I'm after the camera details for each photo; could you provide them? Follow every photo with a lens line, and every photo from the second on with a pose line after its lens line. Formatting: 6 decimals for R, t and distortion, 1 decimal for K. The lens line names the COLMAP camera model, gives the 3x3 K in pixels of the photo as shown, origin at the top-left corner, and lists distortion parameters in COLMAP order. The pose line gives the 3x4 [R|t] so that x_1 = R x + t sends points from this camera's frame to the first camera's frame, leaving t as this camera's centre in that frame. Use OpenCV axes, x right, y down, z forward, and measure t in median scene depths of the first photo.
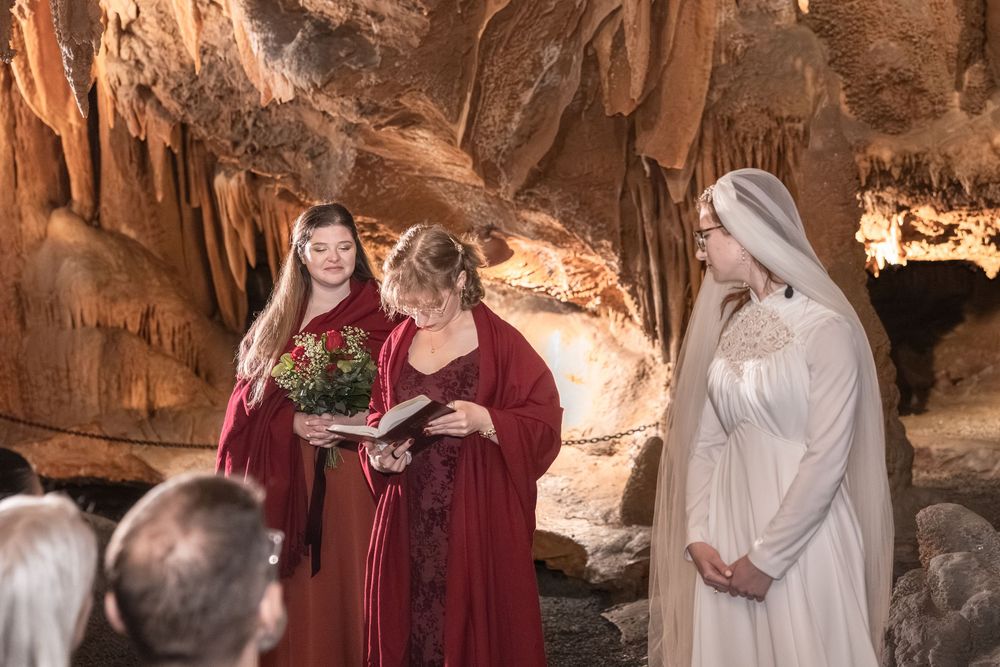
lens RADIAL K [[1575.0, 0, 544.8], [0, 1575.0, 324.7], [0, 0, 1]] dist [-0.004271, 0.000000]
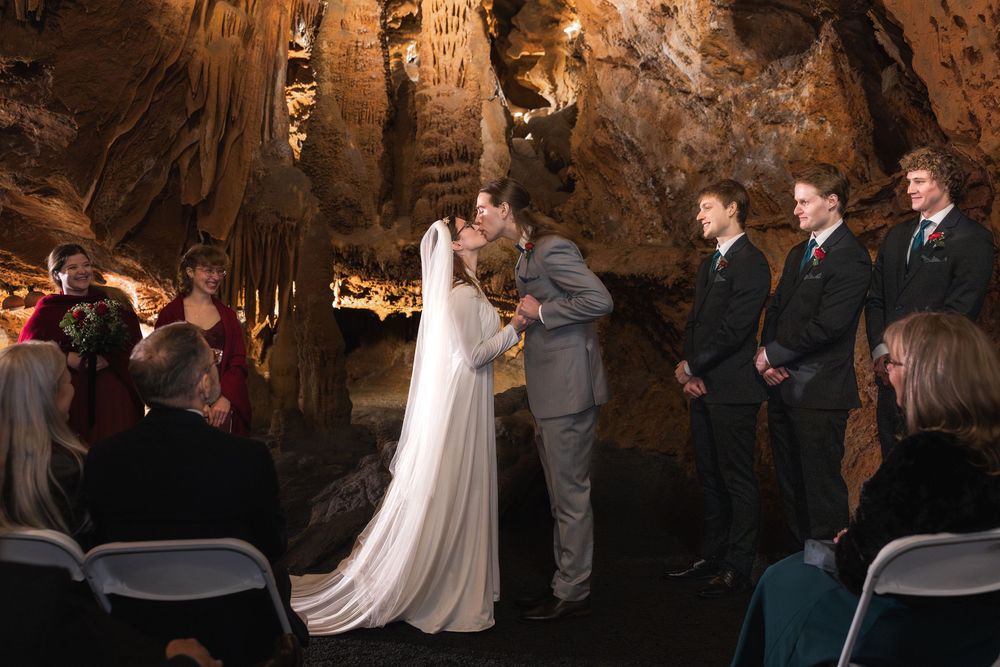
lens RADIAL K [[981.5, 0, 508.7], [0, 981.5, 322.6], [0, 0, 1]] dist [0.013571, 0.000000]
pose [[0.900542, 0.071135, 0.428909, -0.083958], [-0.053219, 0.997141, -0.053638, 0.030497], [-0.431499, 0.025478, 0.901754, -0.096489]]
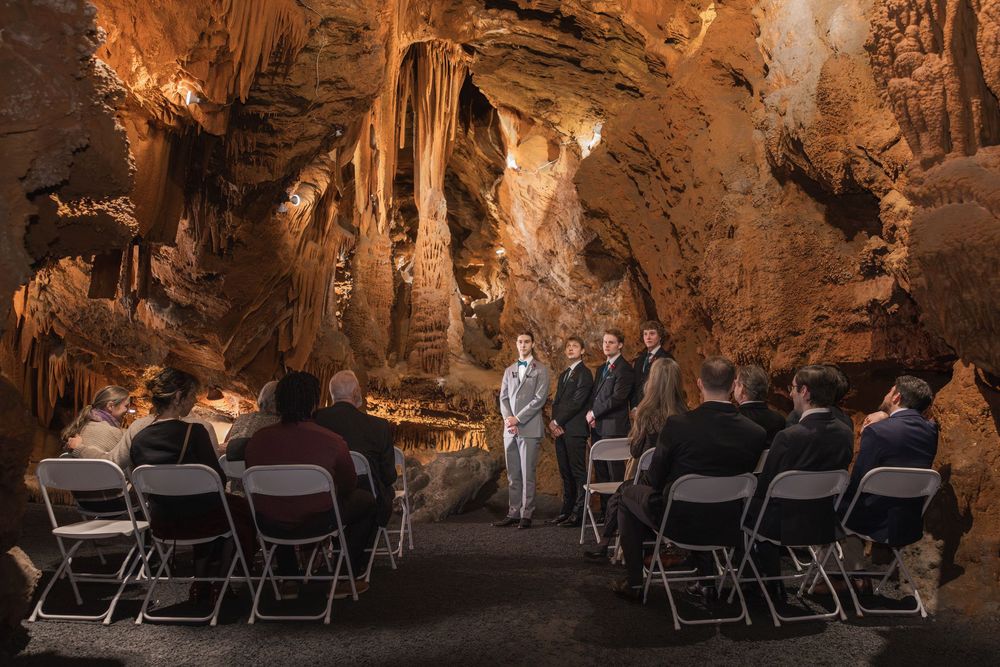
lens RADIAL K [[773.6, 0, 525.8], [0, 773.6, 320.1], [0, 0, 1]] dist [-0.016042, 0.052983]
pose [[0.852433, 0.167040, 0.495434, -0.278891], [-0.053431, 0.970461, -0.235267, 0.122109], [-0.520098, 0.174078, 0.836178, -0.445627]]
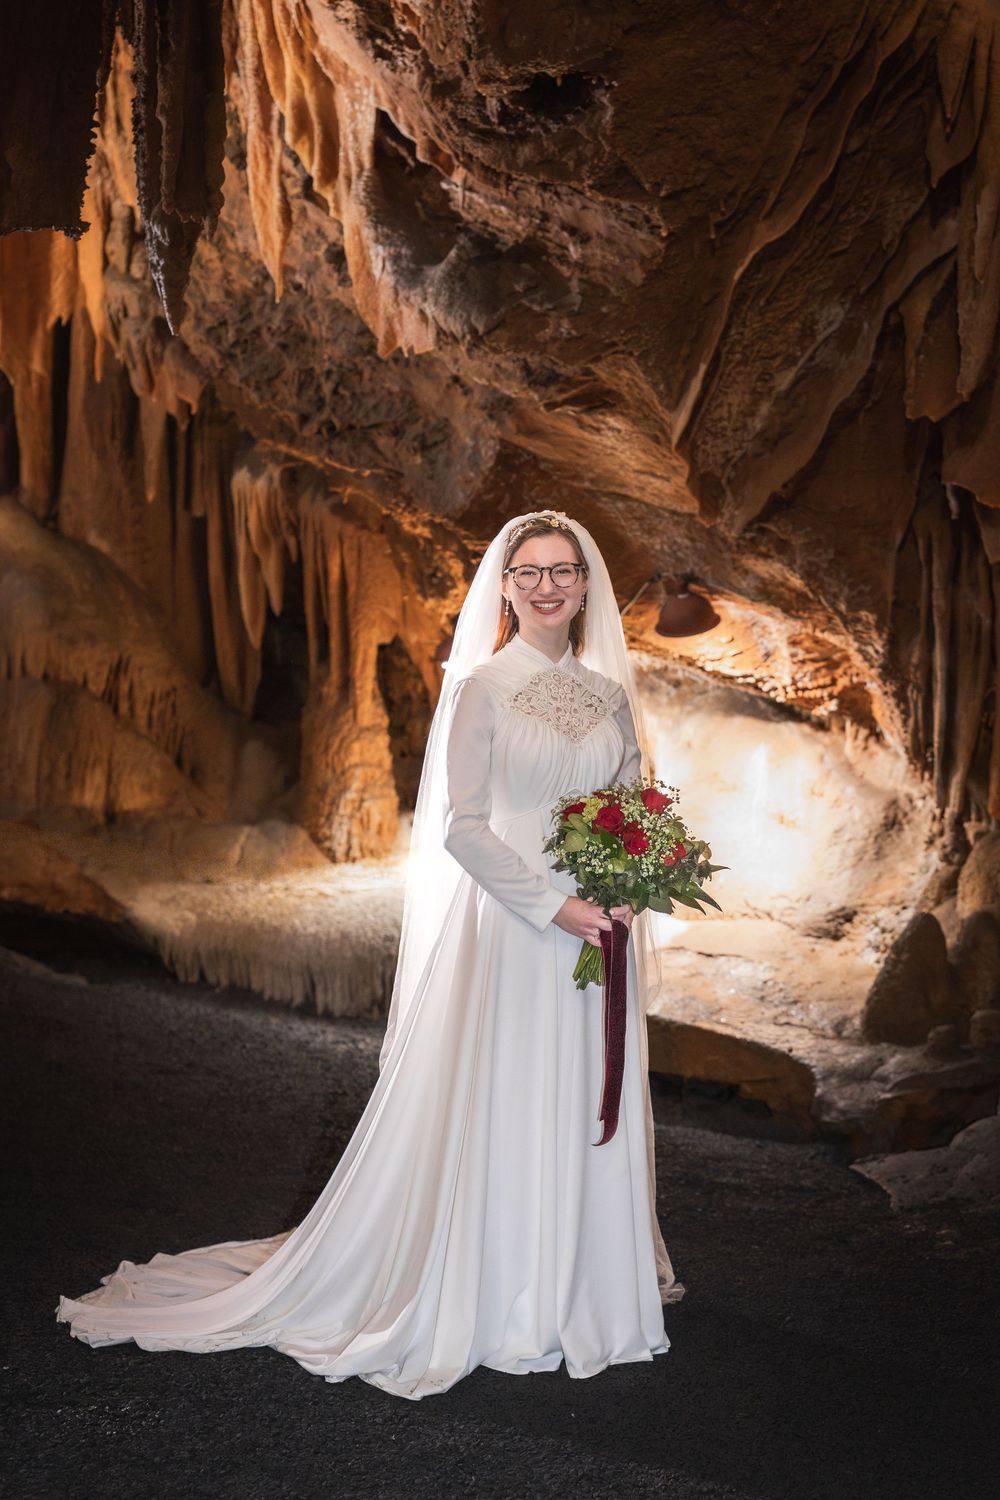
lens RADIAL K [[2383.5, 0, 498.6], [0, 2383.5, 789.6], [0, 0, 1]] dist [0.028099, 0.000000]
pose [[0.994670, 0.097745, -0.032816, -0.077875], [-0.097470, 0.995189, 0.009907, 0.026456], [0.033627, -0.006655, 0.999412, -0.001068]]
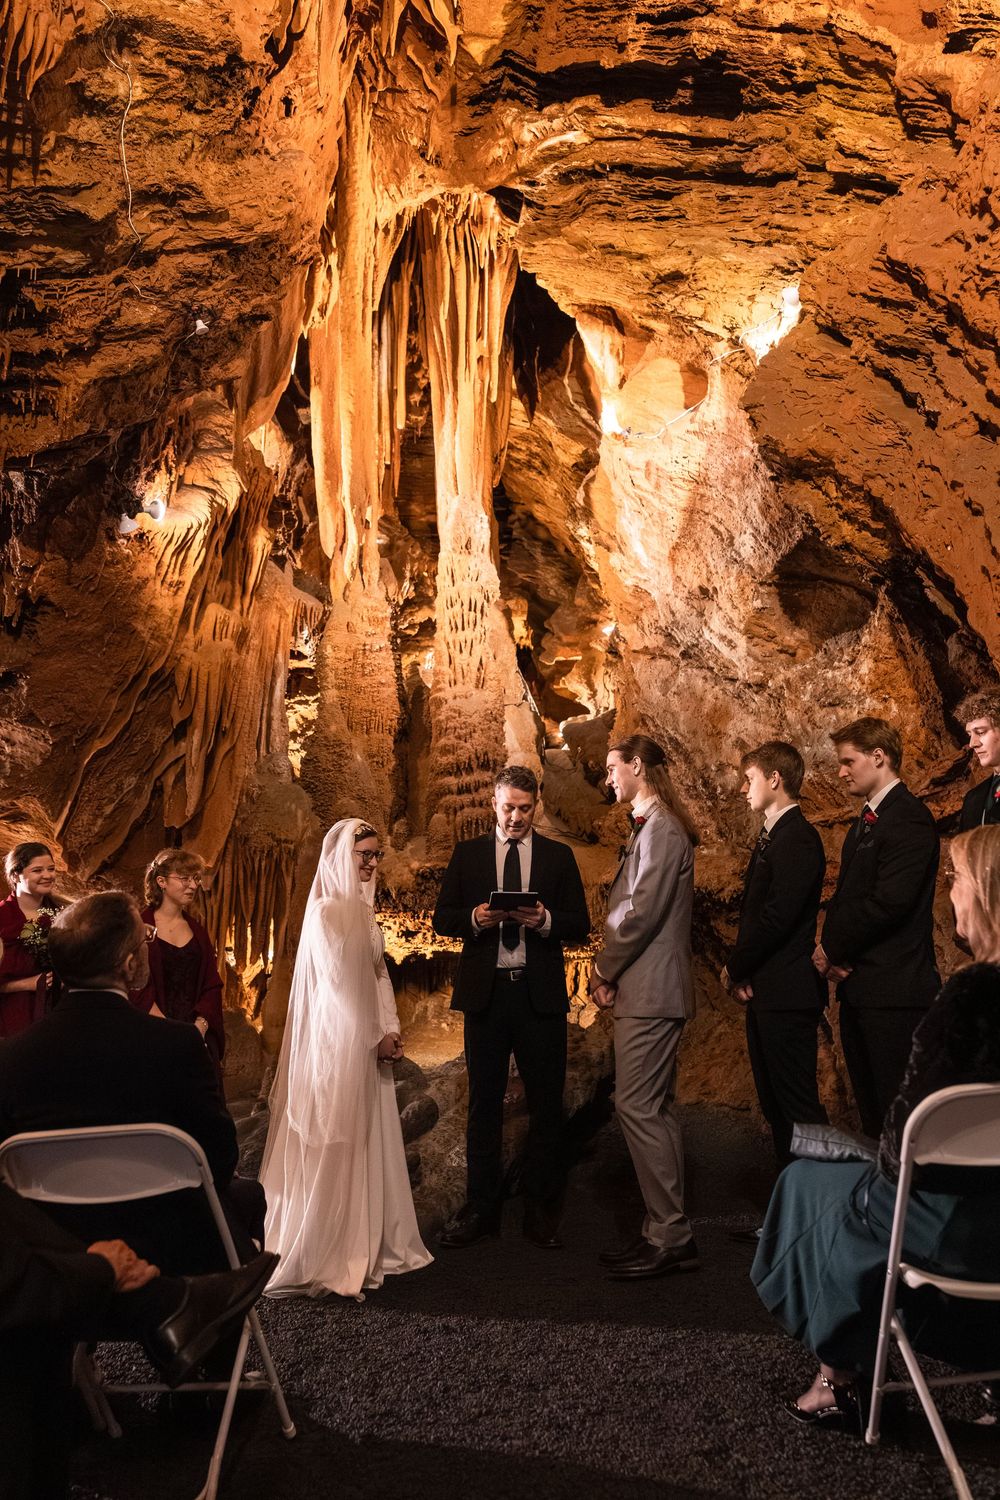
lens RADIAL K [[1160.3, 0, 502.8], [0, 1160.3, 762.4], [0, 0, 1]] dist [-0.016042, 0.052983]
pose [[0.923693, 0.119572, 0.363997, -0.067955], [-0.030221, 0.969831, -0.241896, 0.060610], [-0.381940, 0.212437, 0.899440, -0.115184]]
